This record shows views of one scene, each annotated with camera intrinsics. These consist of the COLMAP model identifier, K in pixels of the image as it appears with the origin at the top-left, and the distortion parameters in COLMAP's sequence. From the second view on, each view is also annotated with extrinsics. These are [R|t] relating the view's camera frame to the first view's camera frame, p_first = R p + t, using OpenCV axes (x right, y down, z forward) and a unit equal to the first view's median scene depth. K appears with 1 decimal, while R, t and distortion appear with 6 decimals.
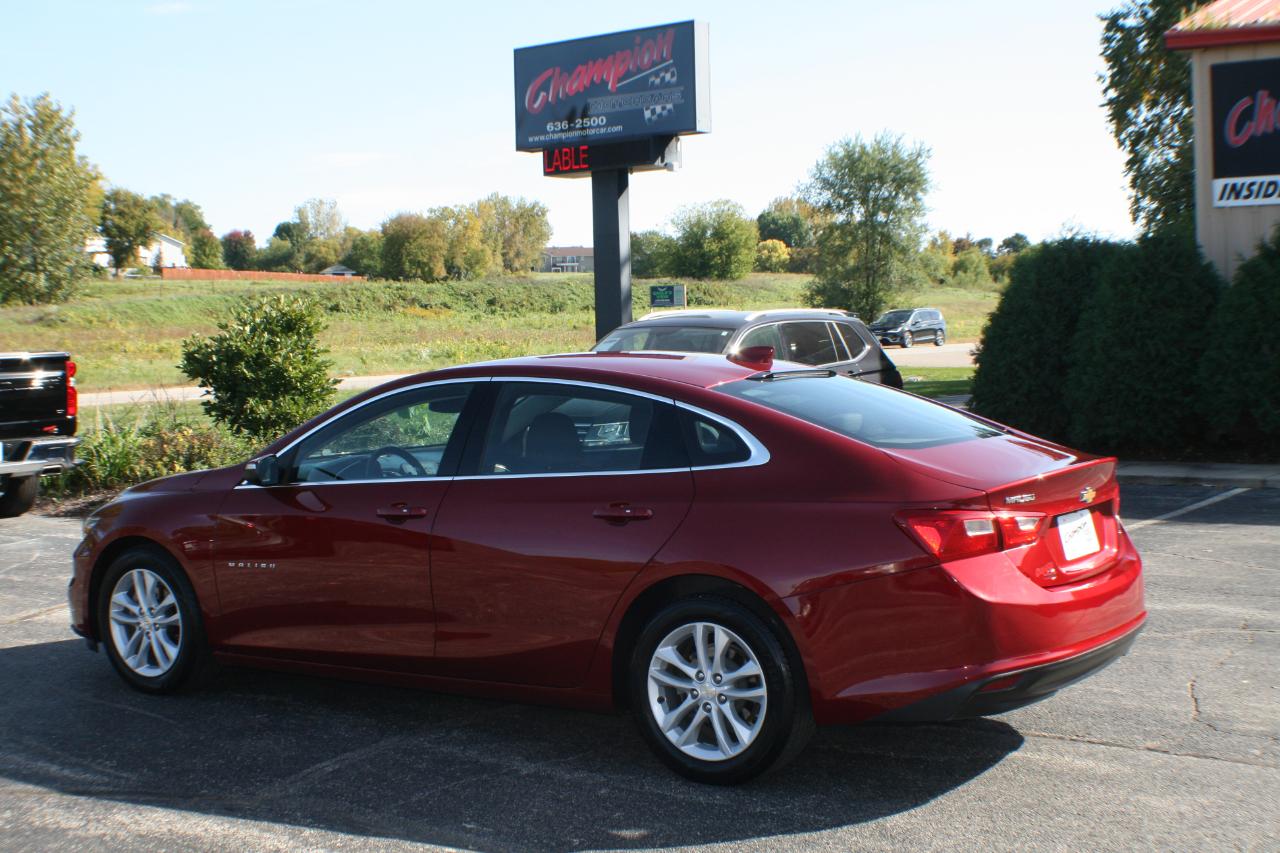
lens RADIAL K [[1717.4, 0, 640.7], [0, 1717.4, 487.8], [0, 0, 1]] dist [-0.171345, 0.068314]
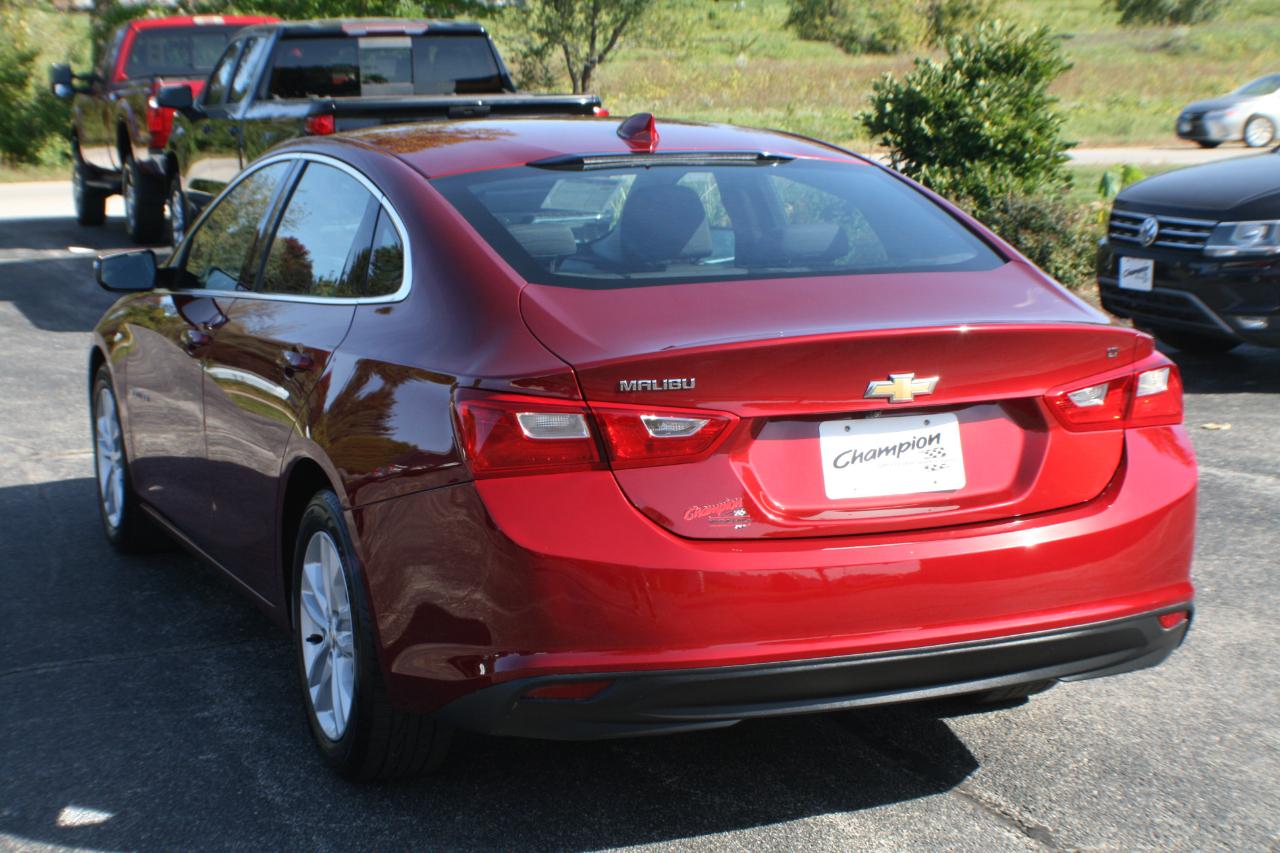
lens RADIAL K [[2332.8, 0, 640.3], [0, 2332.8, 516.3], [0, 0, 1]] dist [-0.135038, 0.128033]
pose [[0.829615, 0.108979, -0.547597, 0.204531], [-0.052695, 0.991671, 0.117522, -0.013134], [0.555843, -0.068642, 0.828448, 0.103372]]
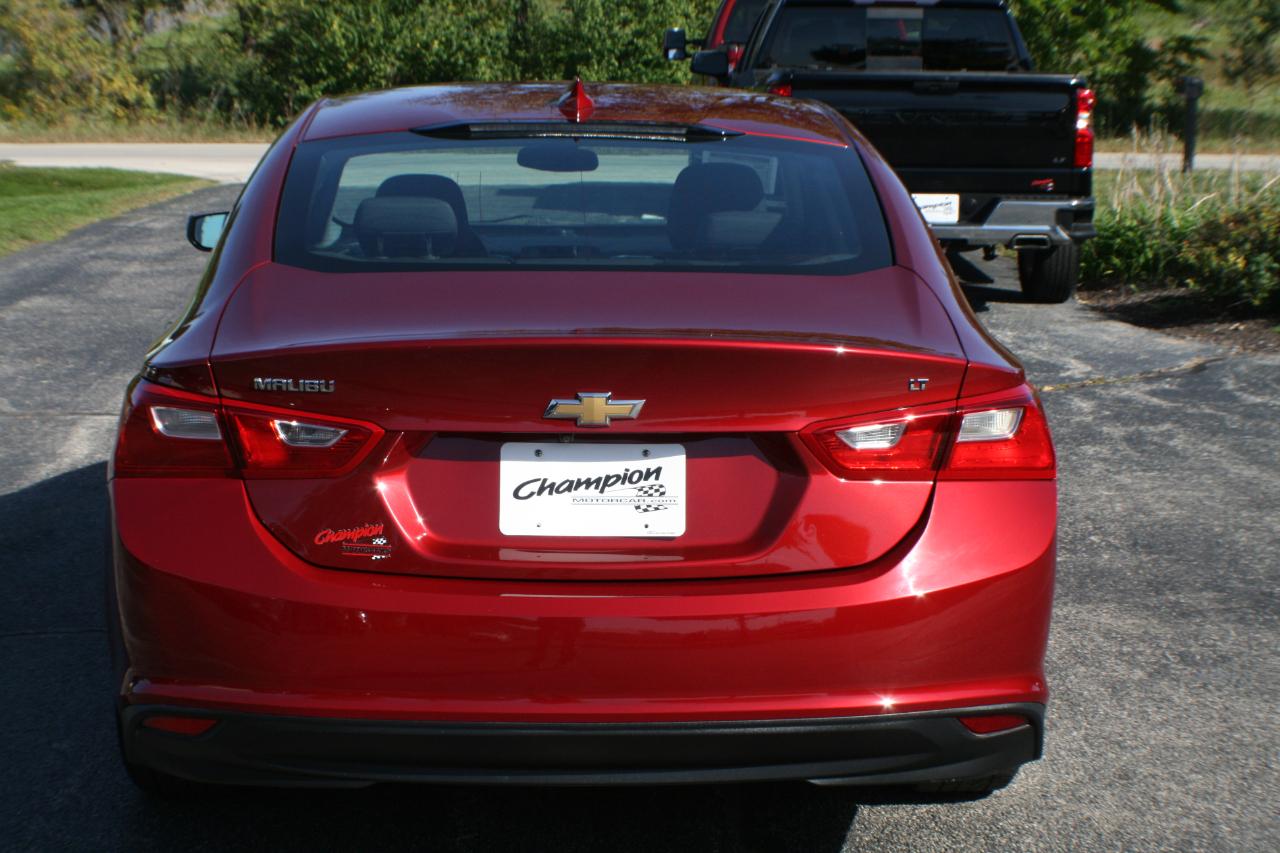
lens RADIAL K [[2332.8, 0, 640.3], [0, 2332.8, 516.3], [0, 0, 1]] dist [-0.135038, 0.128033]
pose [[0.595986, 0.178767, -0.782843, 0.257024], [-0.096675, 0.983787, 0.151054, -0.021427], [0.797154, -0.014345, 0.603606, 0.206981]]
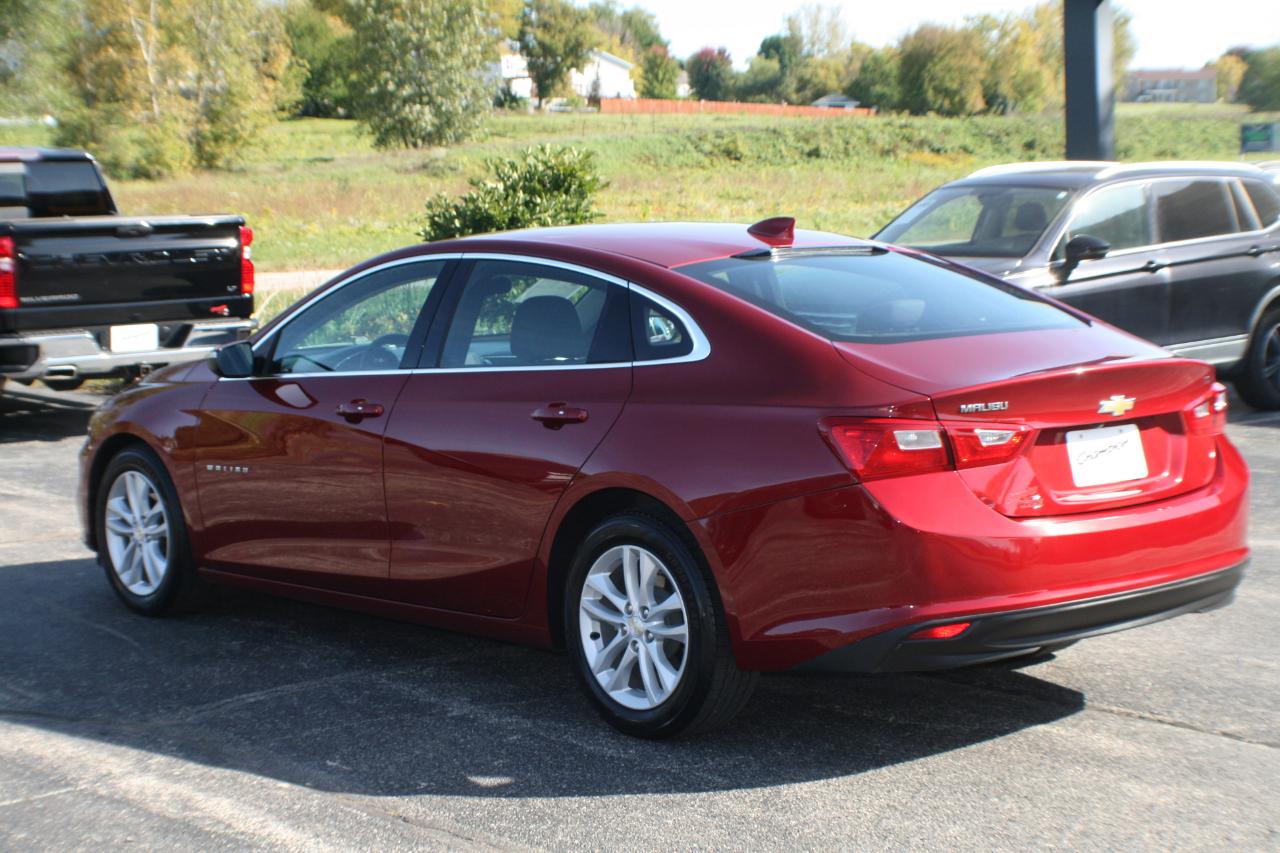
lens RADIAL K [[2332.8, 0, 640.3], [0, 2332.8, 516.3], [0, 0, 1]] dist [-0.135038, 0.128033]
pose [[0.965786, 0.033724, -0.257136, 0.108696], [-0.020613, 0.998354, 0.053515, 0.000770], [0.258518, -0.046384, 0.964892, -0.035282]]
